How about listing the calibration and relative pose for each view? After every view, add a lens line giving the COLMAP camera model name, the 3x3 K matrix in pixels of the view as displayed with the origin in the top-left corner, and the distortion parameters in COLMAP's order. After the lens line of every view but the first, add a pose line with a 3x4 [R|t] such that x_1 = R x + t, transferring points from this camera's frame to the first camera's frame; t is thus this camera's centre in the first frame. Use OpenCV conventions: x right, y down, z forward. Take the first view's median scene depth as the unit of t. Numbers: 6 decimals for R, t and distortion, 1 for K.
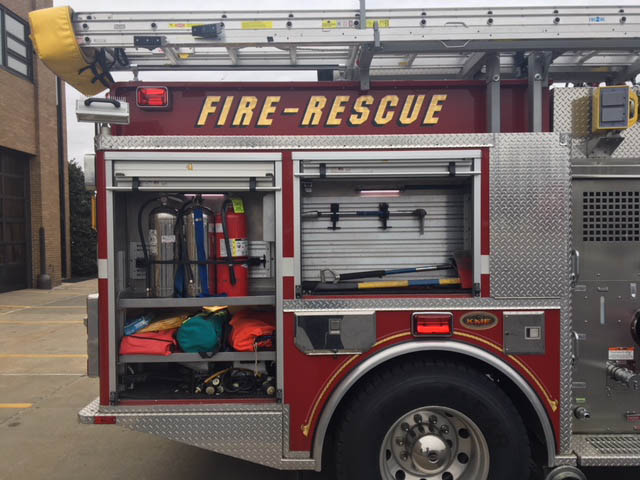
lens RADIAL K [[534.6, 0, 323.6], [0, 534.6, 236.2], [0, 0, 1]] dist [0.080183, -0.121890]
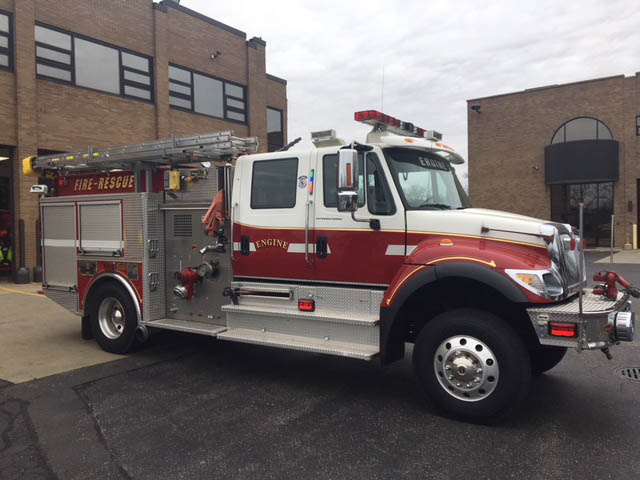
lens RADIAL K [[534.6, 0, 323.6], [0, 534.6, 236.2], [0, 0, 1]] dist [0.080183, -0.121890]
pose [[0.841803, 0.014439, -0.539592, 2.275032], [-0.009039, 0.999879, 0.012654, -0.025244], [0.539709, -0.005775, 0.841832, -0.599723]]
